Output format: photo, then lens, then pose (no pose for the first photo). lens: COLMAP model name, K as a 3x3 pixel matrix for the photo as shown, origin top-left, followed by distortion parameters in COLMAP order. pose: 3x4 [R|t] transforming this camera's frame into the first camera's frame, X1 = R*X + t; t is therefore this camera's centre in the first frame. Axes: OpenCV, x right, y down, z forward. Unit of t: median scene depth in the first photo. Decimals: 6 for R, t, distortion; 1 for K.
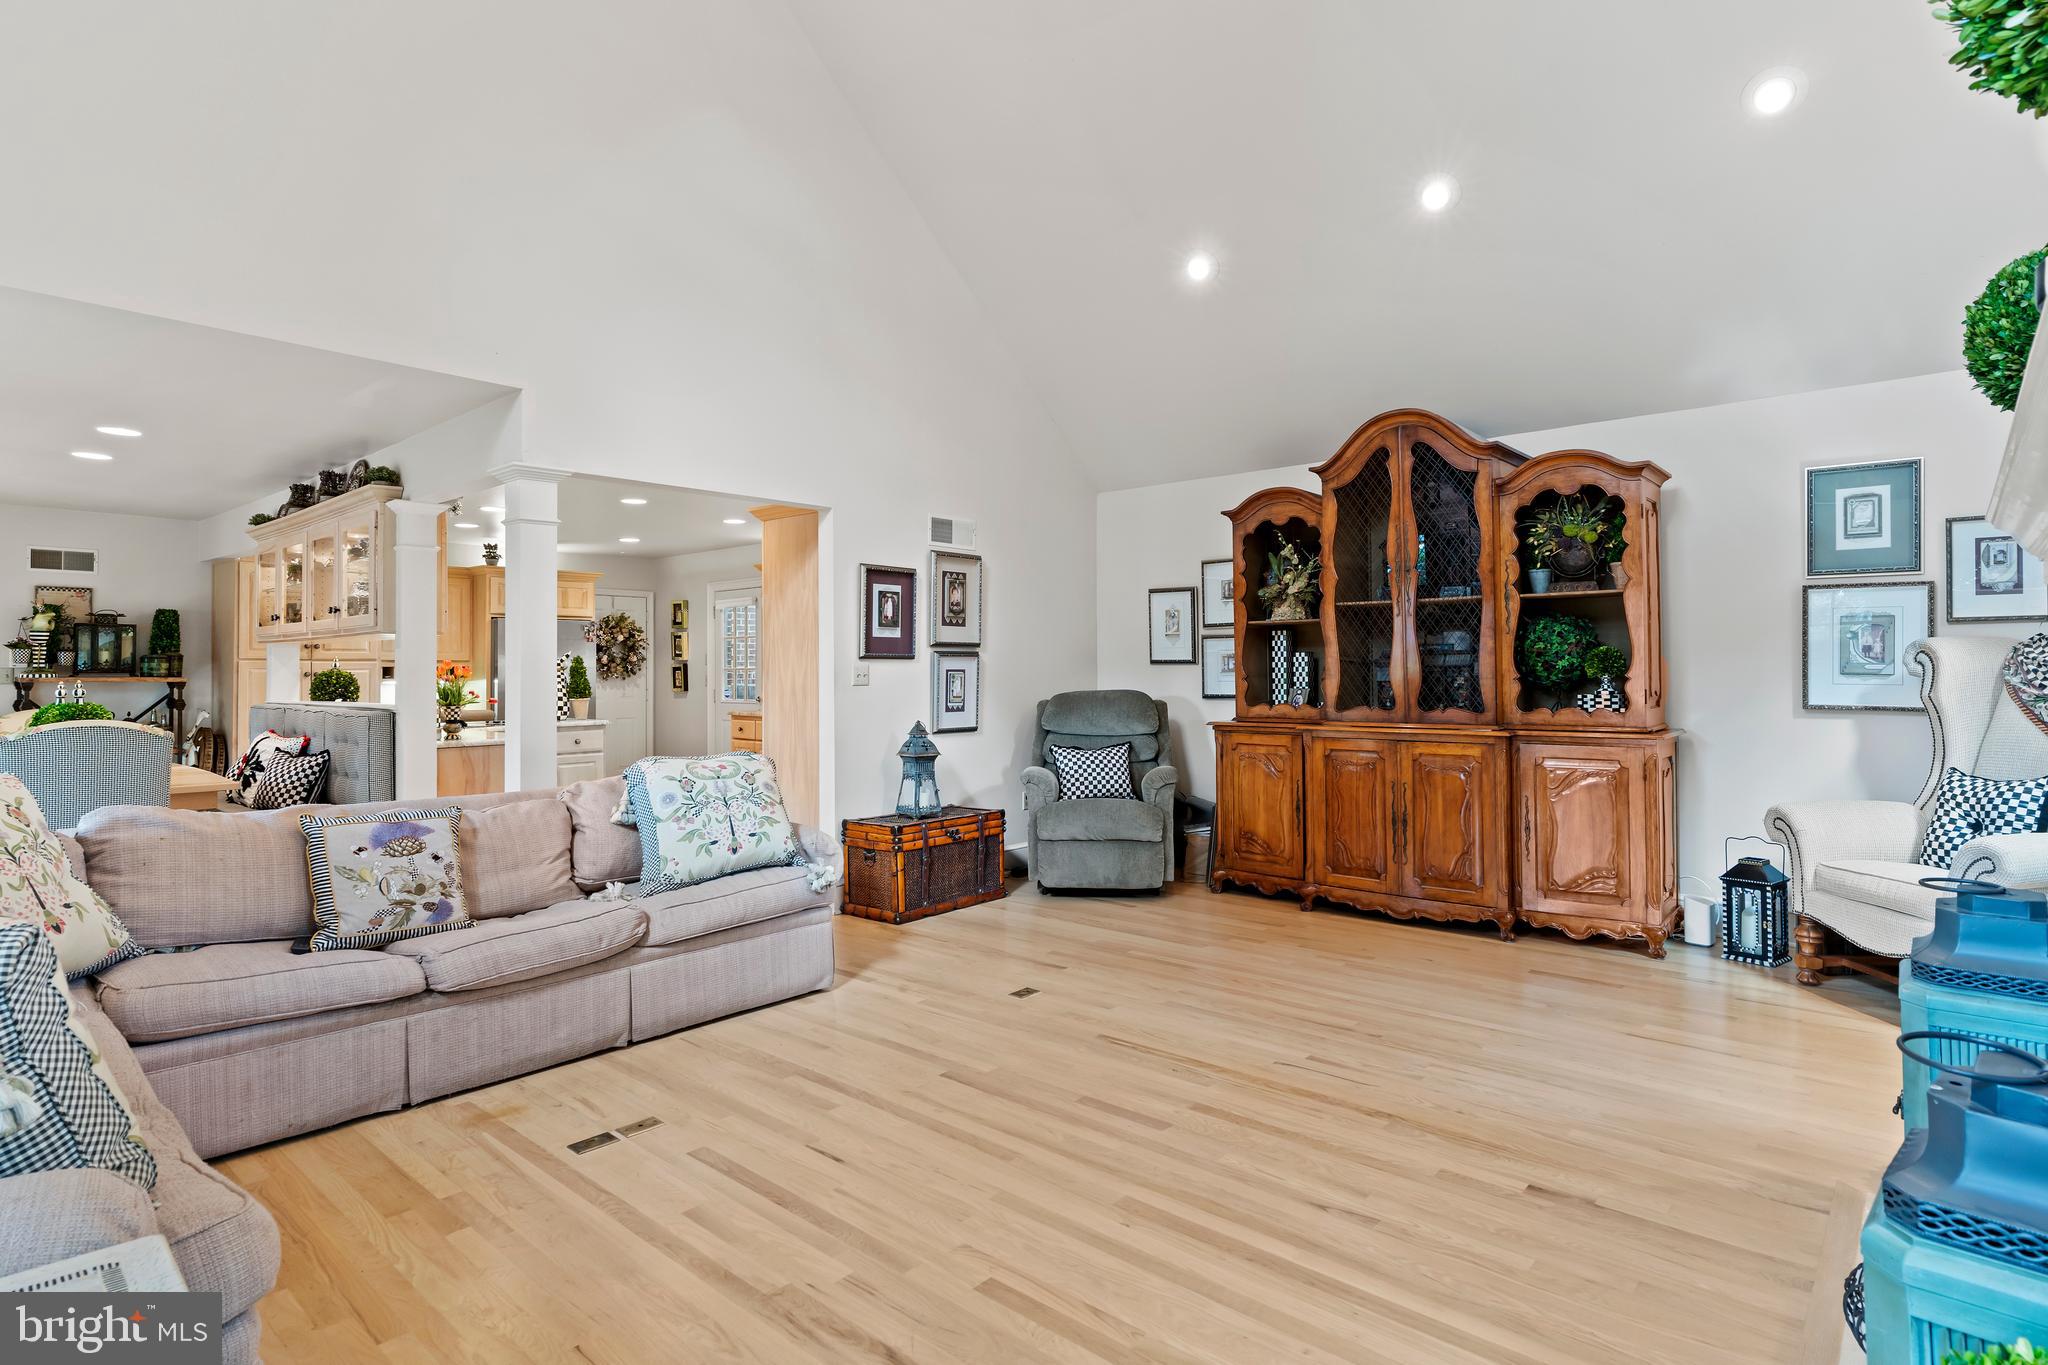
lens RADIAL K [[1052.0, 0, 1032.1], [0, 1052.0, 670.8], [0, 0, 1]] dist [-0.003926, 0.000148]
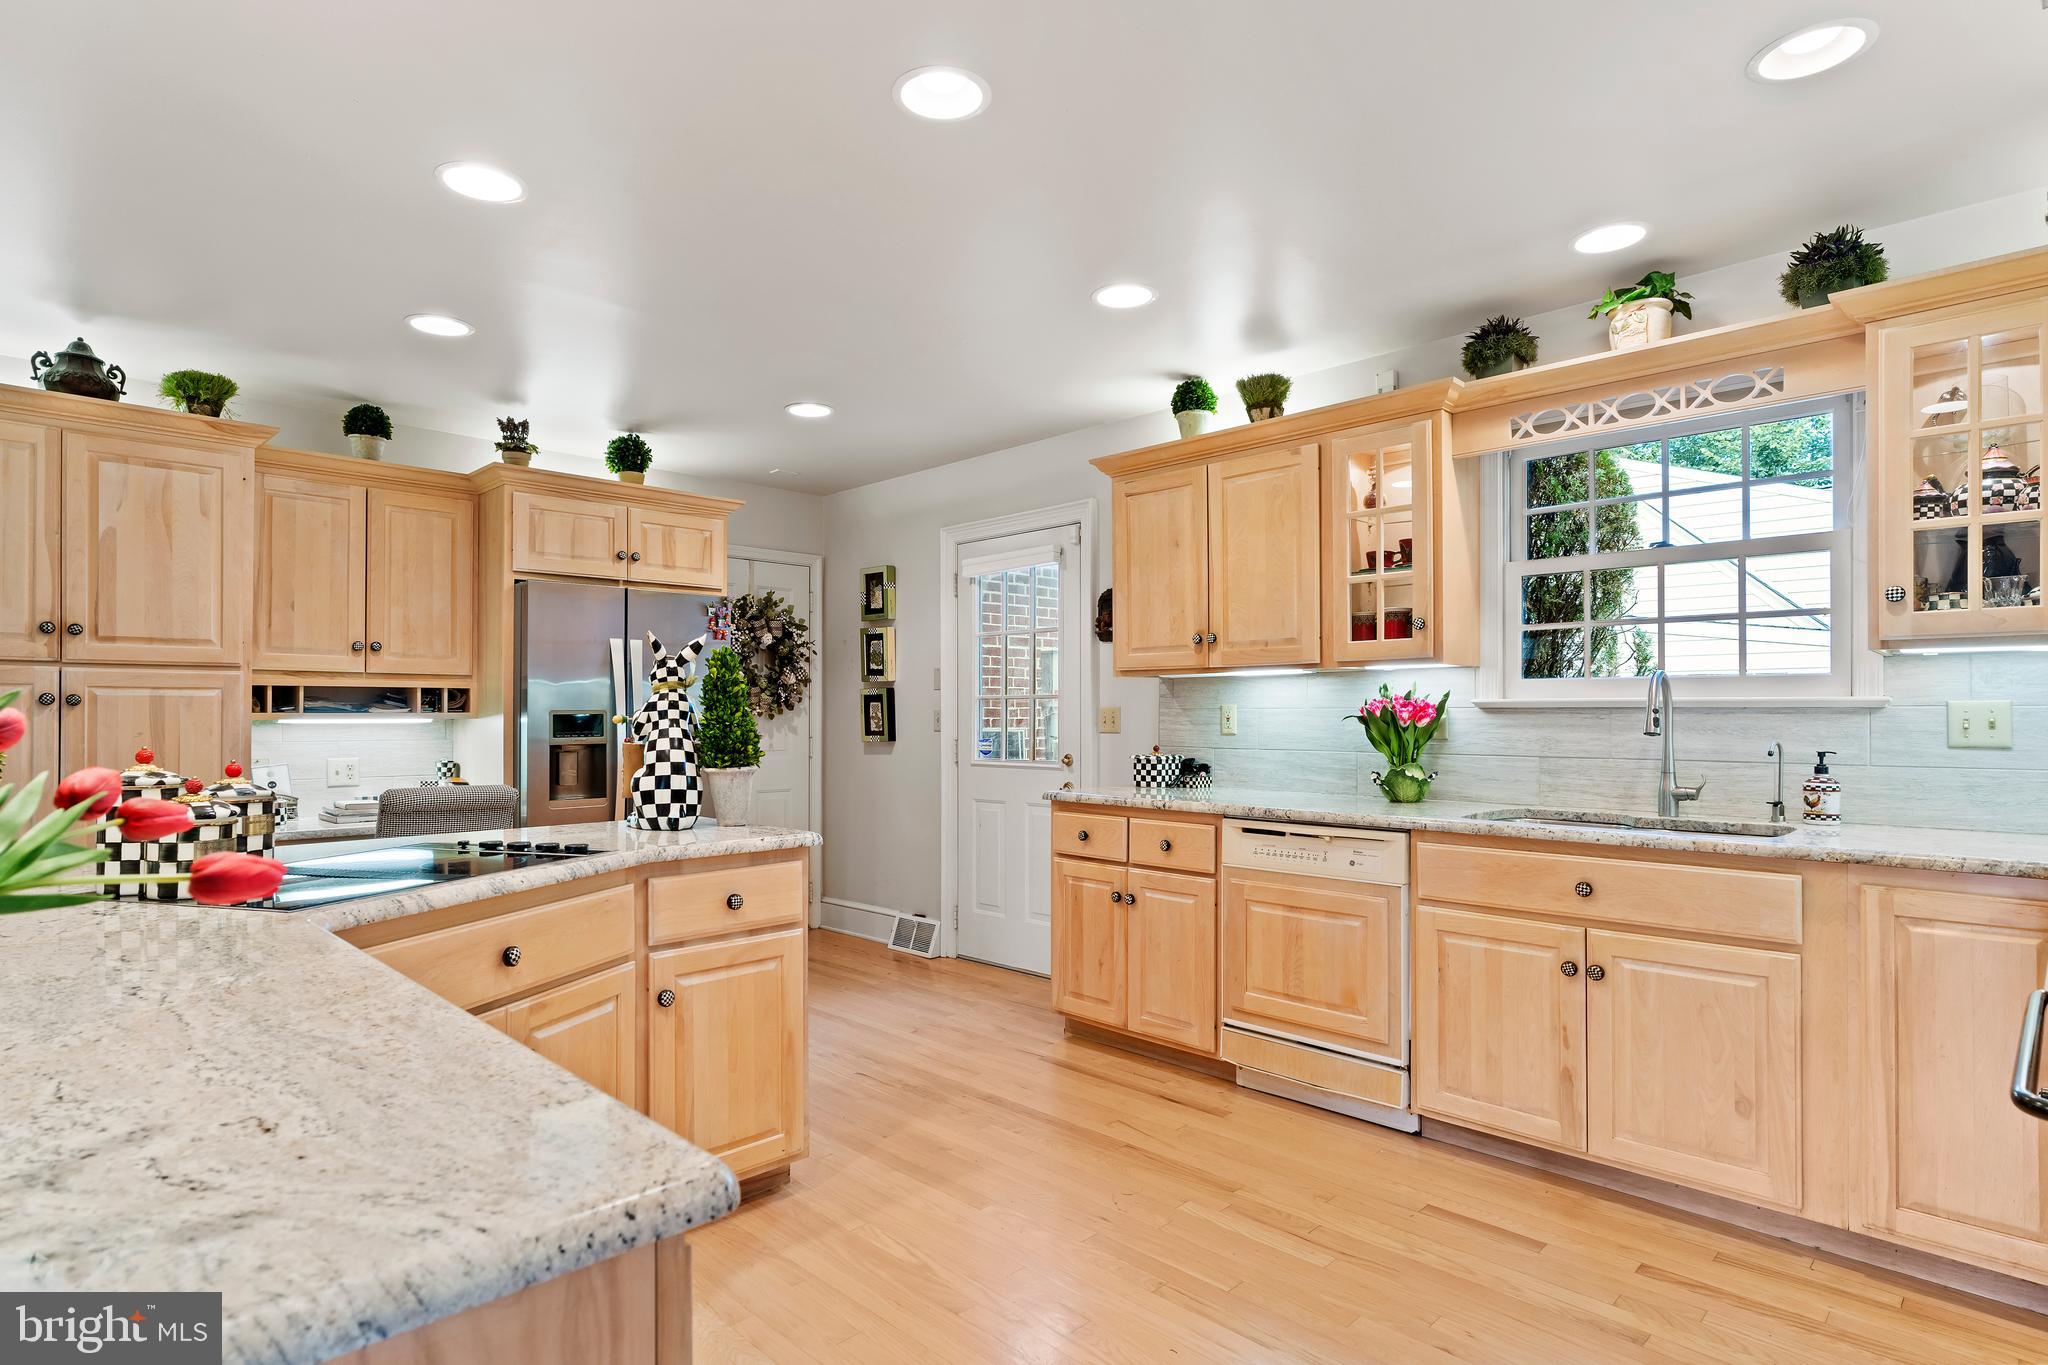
lens RADIAL K [[1052.0, 0, 1030.8], [0, 1052.0, 723.8], [0, 0, 1]] dist [-0.003926, 0.000148]
pose [[0.998311, 0.004484, -0.057922, -0.229552], [-0.004035, 0.999961, 0.007868, 0.006326], [0.057955, -0.007621, 0.998290, 0.484244]]
